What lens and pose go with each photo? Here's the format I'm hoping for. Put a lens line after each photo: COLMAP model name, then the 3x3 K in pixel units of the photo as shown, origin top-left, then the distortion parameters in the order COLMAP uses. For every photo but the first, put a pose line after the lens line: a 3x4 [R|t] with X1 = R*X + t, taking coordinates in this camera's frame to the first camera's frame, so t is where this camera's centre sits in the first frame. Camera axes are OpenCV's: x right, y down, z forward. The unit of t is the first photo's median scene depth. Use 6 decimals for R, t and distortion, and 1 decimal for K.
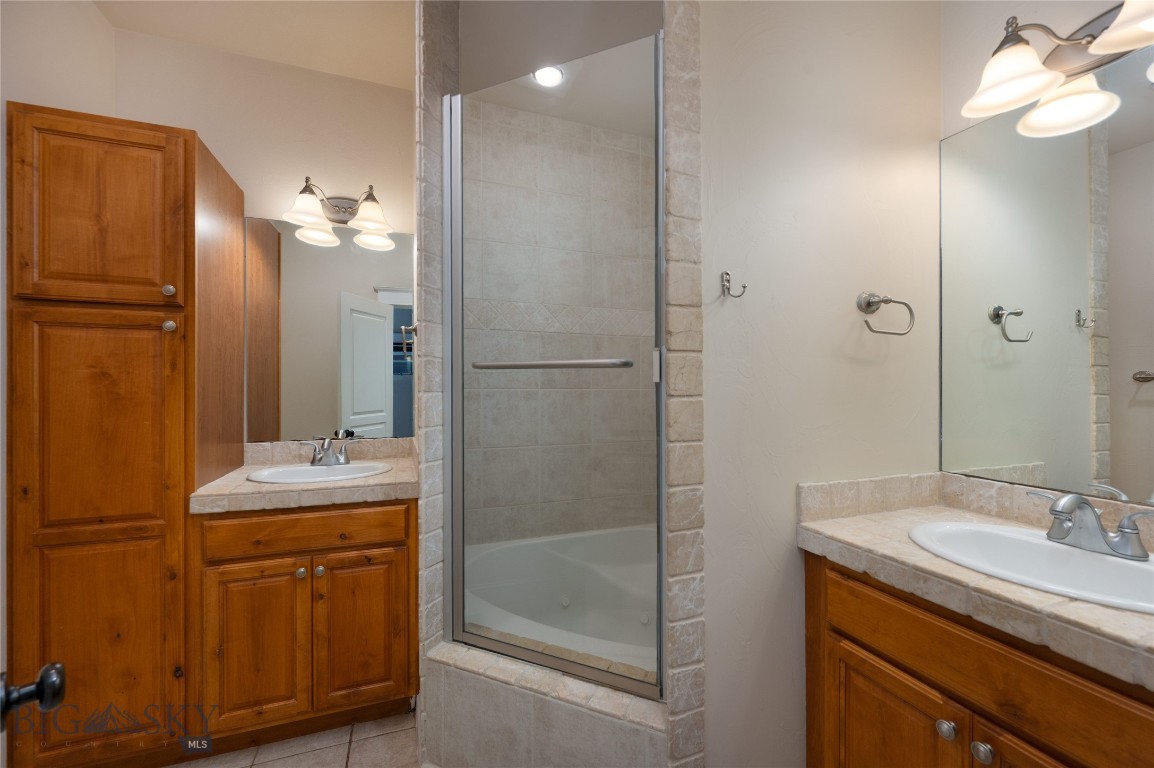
lens RADIAL K [[469.0, 0, 574.3], [0, 469.0, 384.5], [0, 0, 1]] dist [-0.003034, -0.000245]
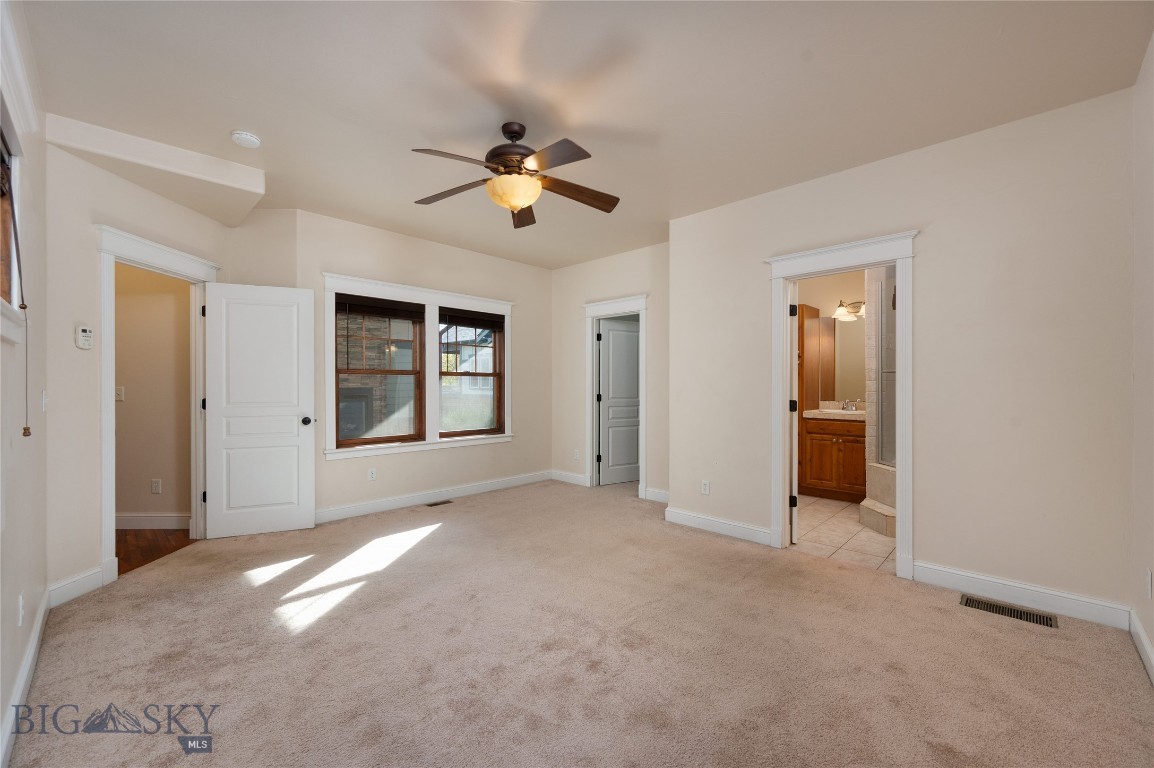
lens RADIAL K [[469.0, 0, 573.5], [0, 469.0, 383.5], [0, 0, 1]] dist [-0.003034, -0.000245]
pose [[0.430466, 0.004745, -0.902594, 1.415547], [0.000100, 0.999986, 0.005304, 0.011595], [0.902607, -0.002374, 0.430460, -1.818581]]
